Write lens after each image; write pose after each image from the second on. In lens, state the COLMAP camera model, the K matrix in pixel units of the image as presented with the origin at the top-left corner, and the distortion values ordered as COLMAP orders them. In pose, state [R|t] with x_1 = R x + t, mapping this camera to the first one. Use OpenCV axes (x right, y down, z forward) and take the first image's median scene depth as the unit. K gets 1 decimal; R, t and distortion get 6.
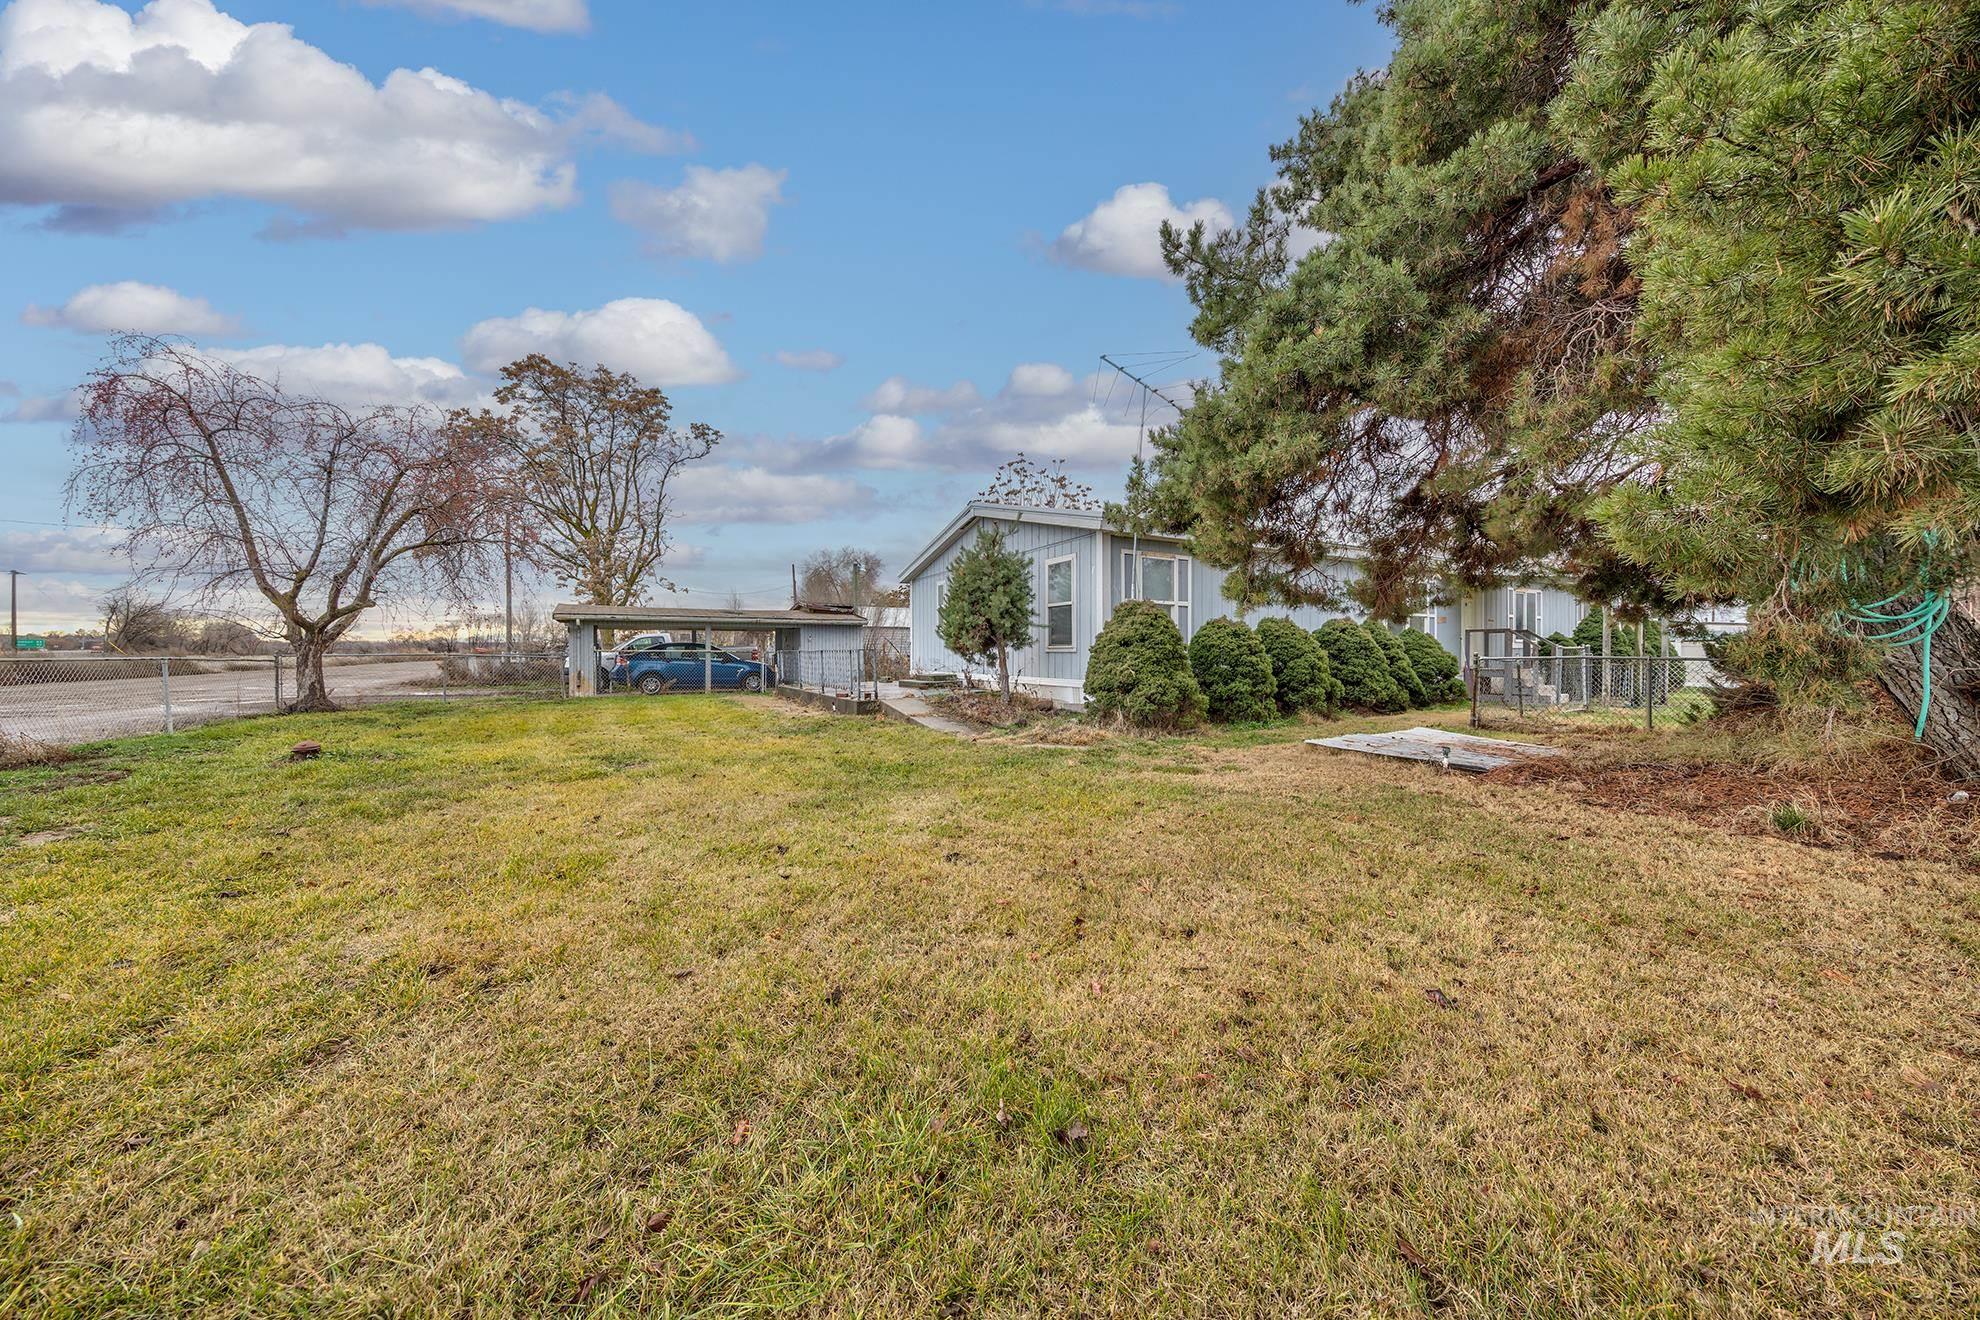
lens RADIAL K [[643.4, 0, 989.1], [0, 643.4, 659.2], [0, 0, 1]] dist [-0.000008, -0.000017]
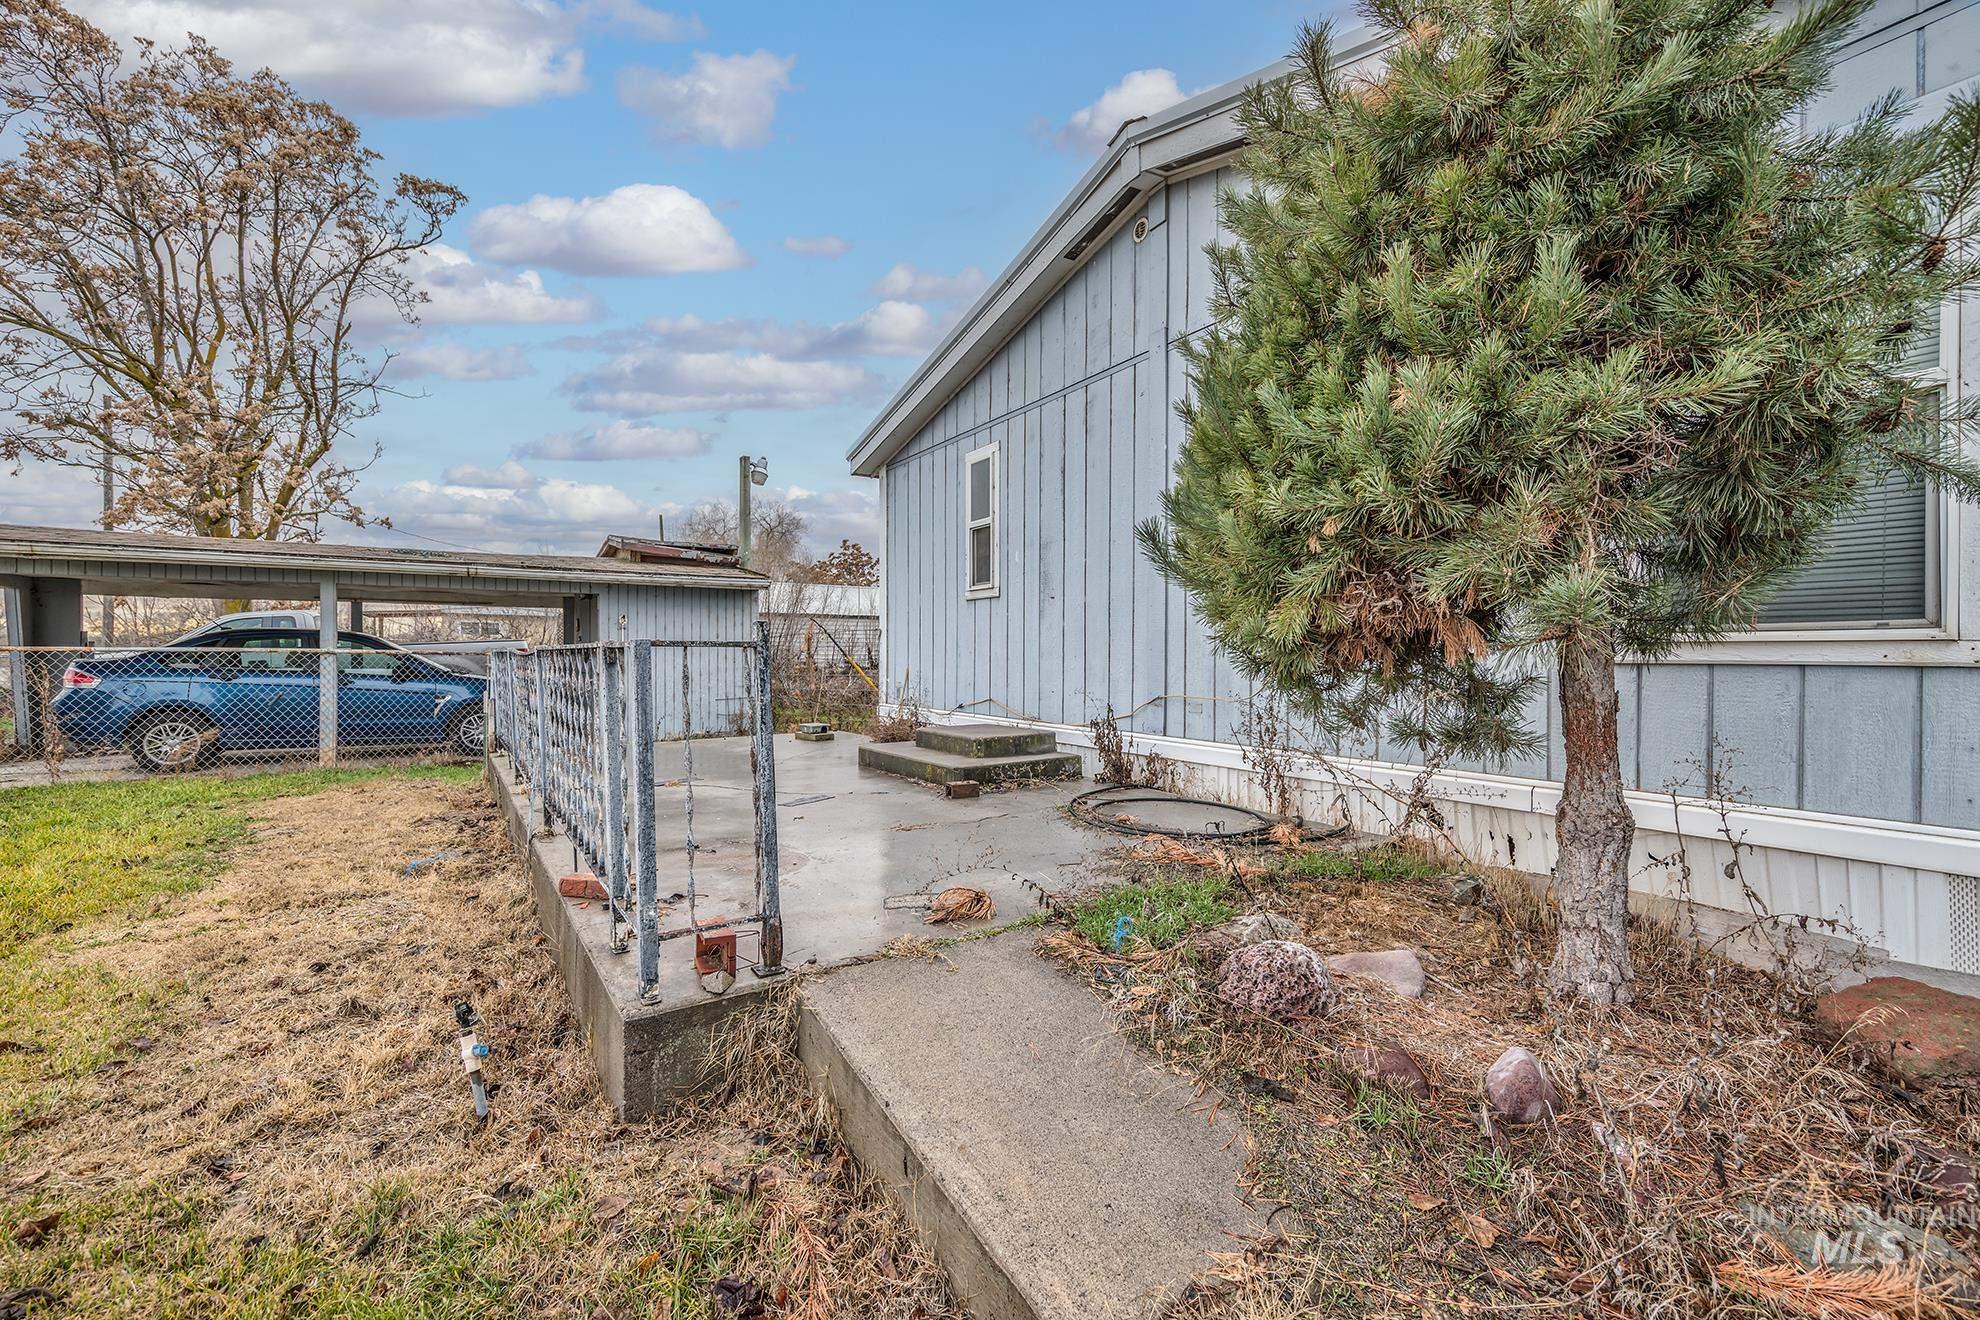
lens RADIAL K [[846.8, 0, 993.3], [0, 846.8, 658.5], [0, 0, 1]] dist [-0.001251, -0.000046]
pose [[0.998398, 0.000848, 0.056579, -0.083332], [-0.000744, 0.999998, -0.001861, -0.007779], [-0.056580, 0.001816, 0.998396, 0.494095]]
